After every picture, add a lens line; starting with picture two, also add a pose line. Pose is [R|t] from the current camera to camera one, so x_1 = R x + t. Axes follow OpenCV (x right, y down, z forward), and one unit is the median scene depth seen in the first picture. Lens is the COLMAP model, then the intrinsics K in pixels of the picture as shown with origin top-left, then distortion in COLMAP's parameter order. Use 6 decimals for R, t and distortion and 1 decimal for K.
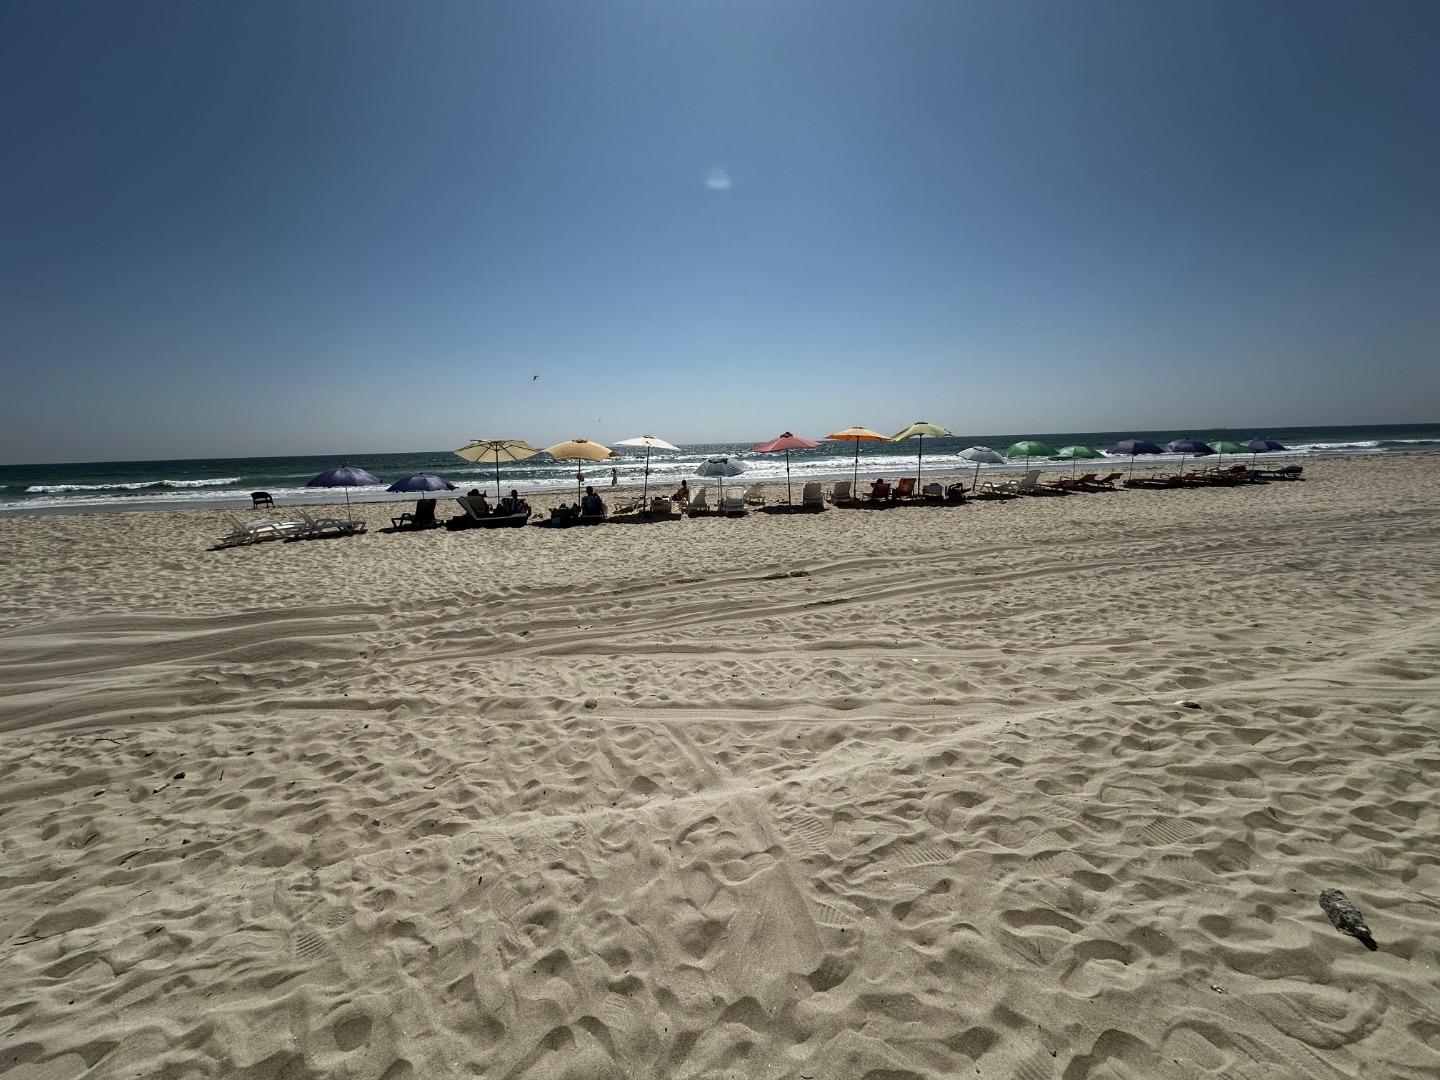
lens RADIAL K [[573.8, 0, 719.8], [0, 573.8, 542.2], [0, 0, 1]] dist [-0.003029, 0.000978]
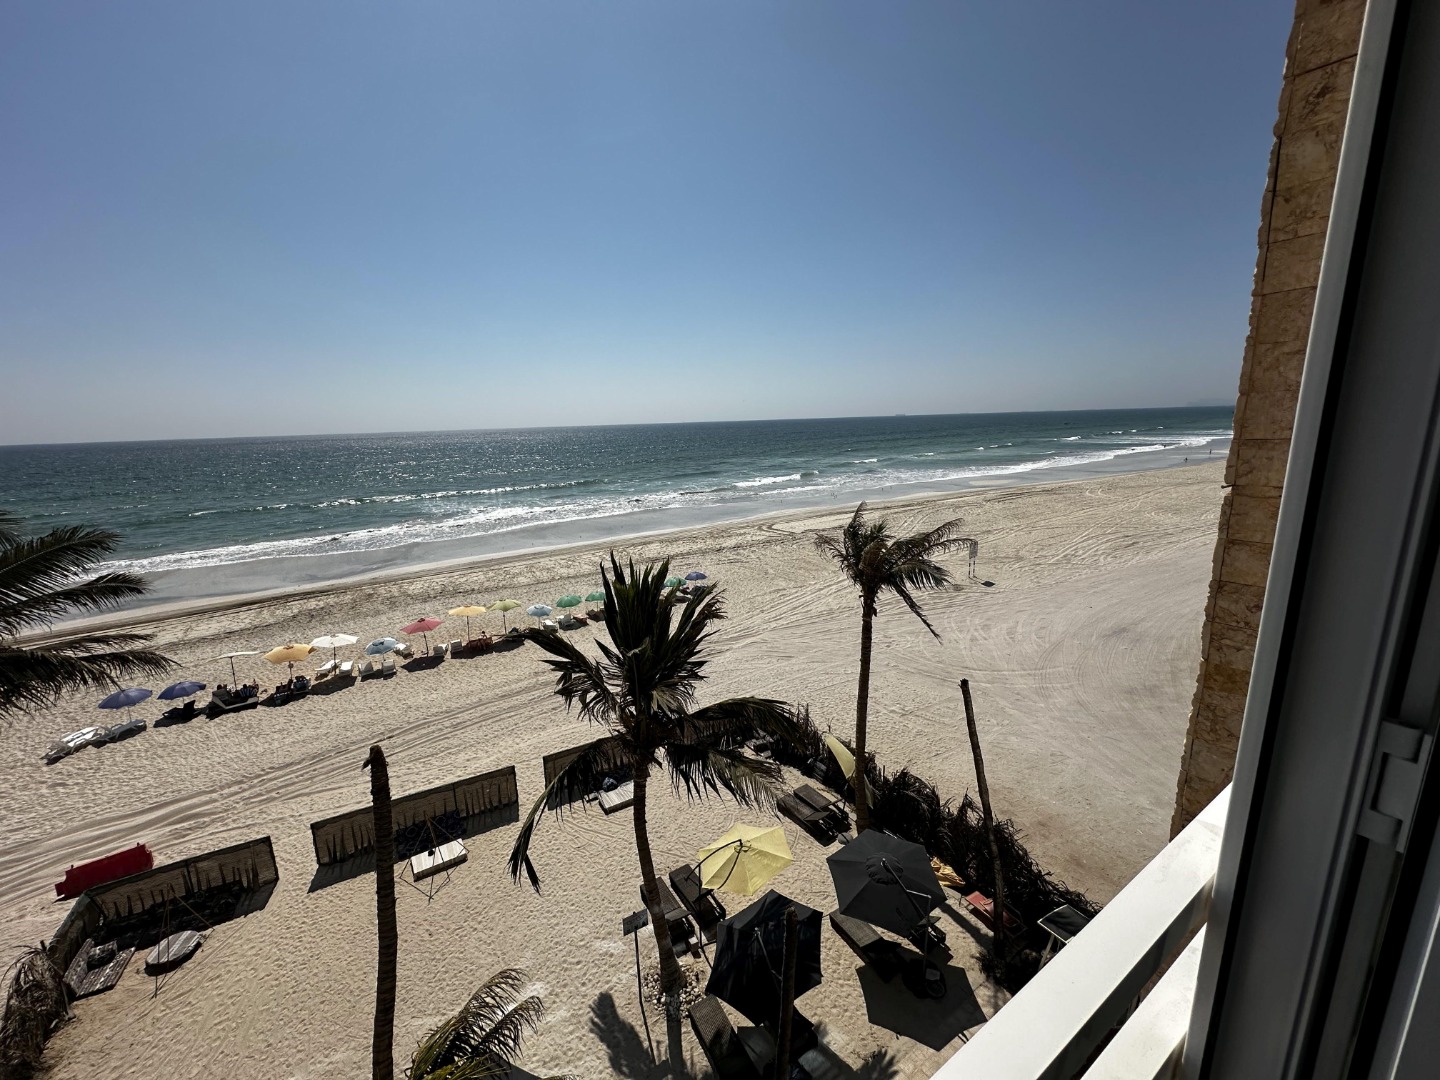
lens RADIAL K [[573.8, 0, 719.8], [0, 573.8, 542.2], [0, 0, 1]] dist [-0.003029, 0.000978]
pose [[0.917804, -0.085717, 0.387671, 0.642069], [0.076305, 0.996296, 0.039638, -0.920796], [-0.389633, -0.006799, 0.920945, -2.299302]]
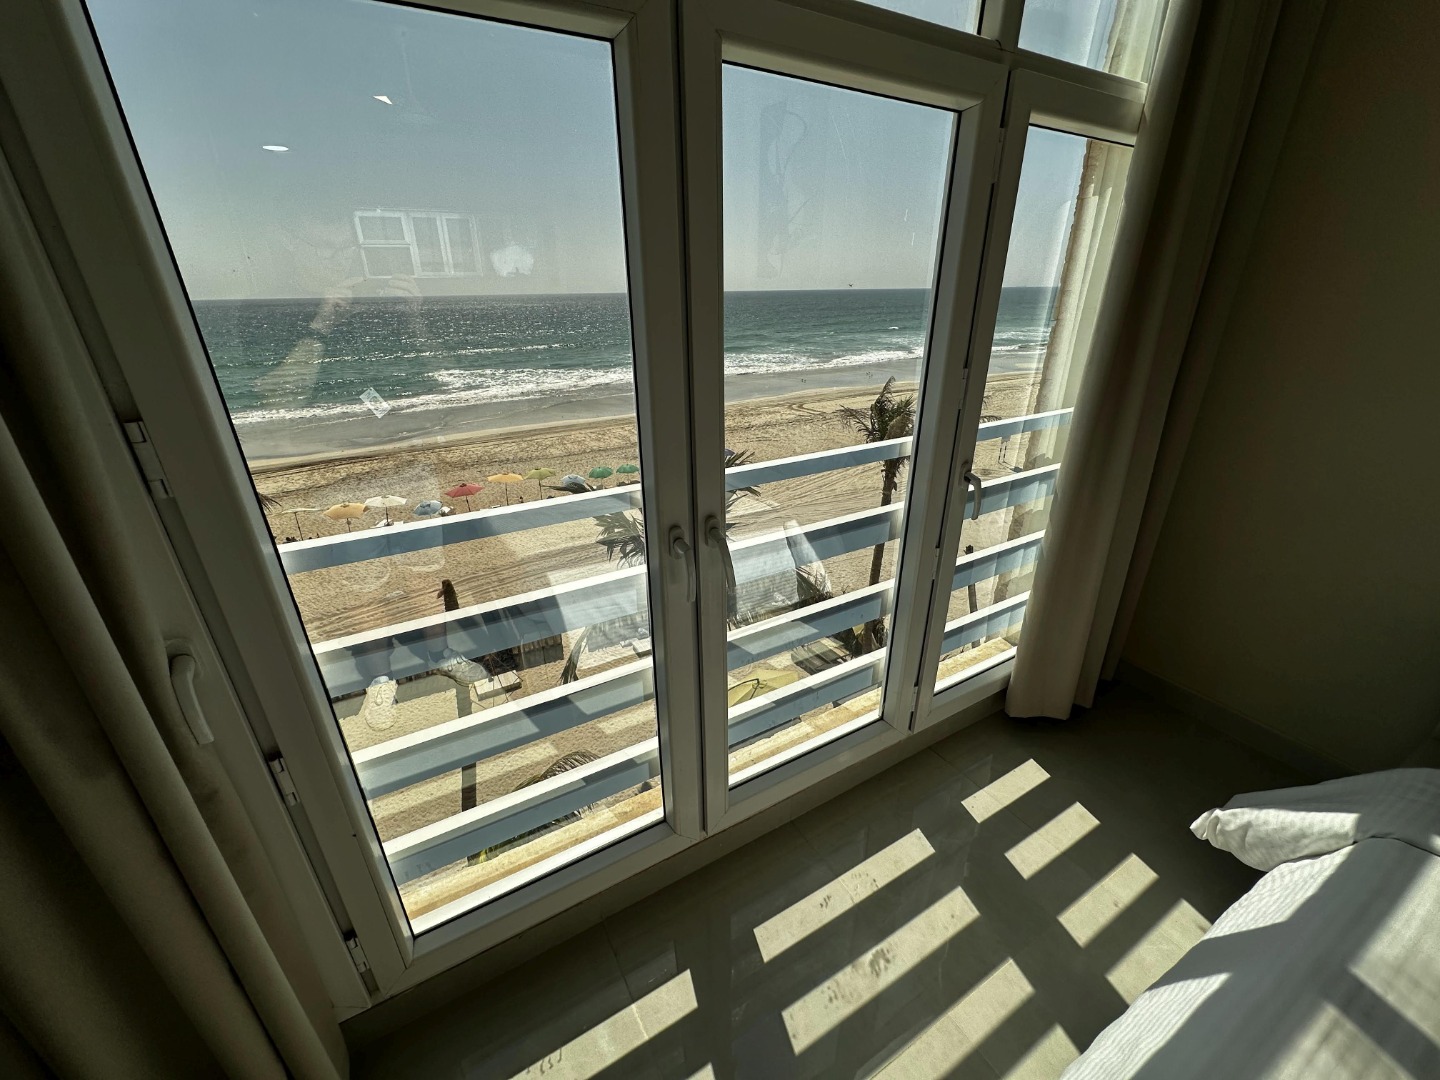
lens RADIAL K [[575.9, 0, 716.7], [0, 575.9, 539.6], [0, 0, 1]] dist [-0.003607, 0.000023]
pose [[0.939545, -0.124457, 0.319009, 0.588466], [0.048761, 0.970744, 0.235112, -0.897006], [-0.338937, -0.205343, 0.918126, -2.412242]]
